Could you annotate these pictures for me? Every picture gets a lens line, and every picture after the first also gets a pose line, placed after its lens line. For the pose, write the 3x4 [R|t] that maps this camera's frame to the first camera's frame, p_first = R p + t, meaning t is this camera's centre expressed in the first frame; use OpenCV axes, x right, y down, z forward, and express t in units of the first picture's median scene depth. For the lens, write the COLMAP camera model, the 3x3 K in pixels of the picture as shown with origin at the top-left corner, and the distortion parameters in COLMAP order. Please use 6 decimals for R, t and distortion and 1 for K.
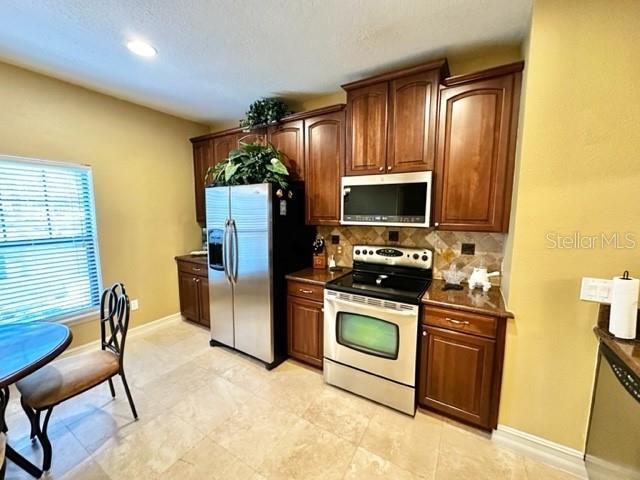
lens RADIAL K [[254.6, 0, 322.6], [0, 254.6, 241.0], [0, 0, 1]] dist [-0.000561, -0.000058]
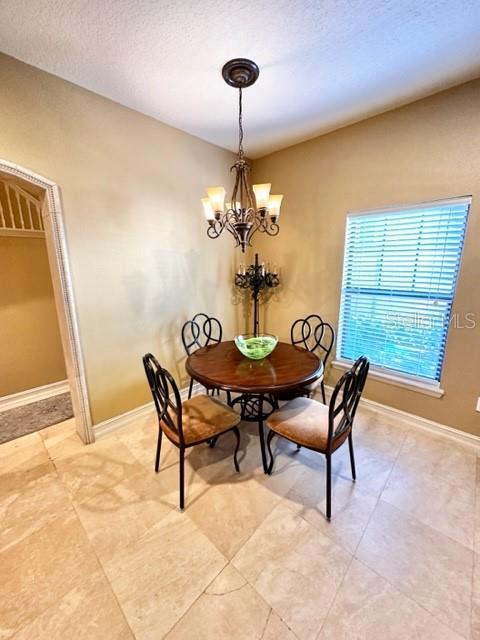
lens RADIAL K [[254.6, 0, 239.4], [0, 254.6, 320.8], [0, 0, 1]] dist [-0.000561, -0.000058]
pose [[-0.233267, 0.200794, -0.951456, -0.015074], [-0.104473, 0.967610, 0.229816, -0.058444], [0.966784, 0.153010, -0.204734, 0.651917]]
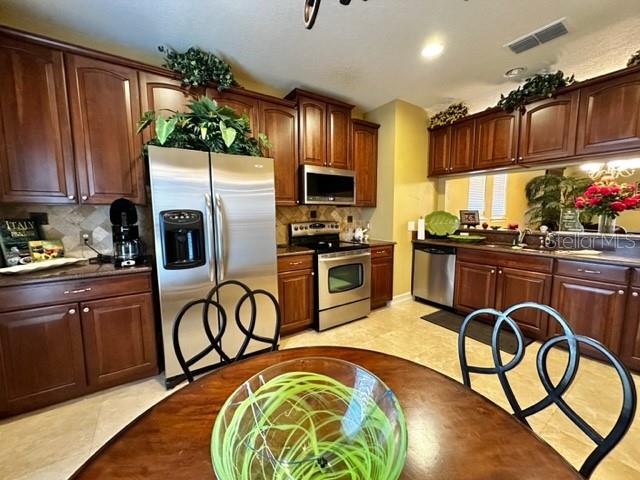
lens RADIAL K [[254.6, 0, 321.9], [0, 254.6, 240.2], [0, 0, 1]] dist [-0.000561, -0.000058]
pose [[0.428293, -0.107704, 0.897198, -1.058812], [0.113360, 0.991432, 0.064902, 0.039141], [-0.896501, 0.073909, 0.436833, 0.429564]]
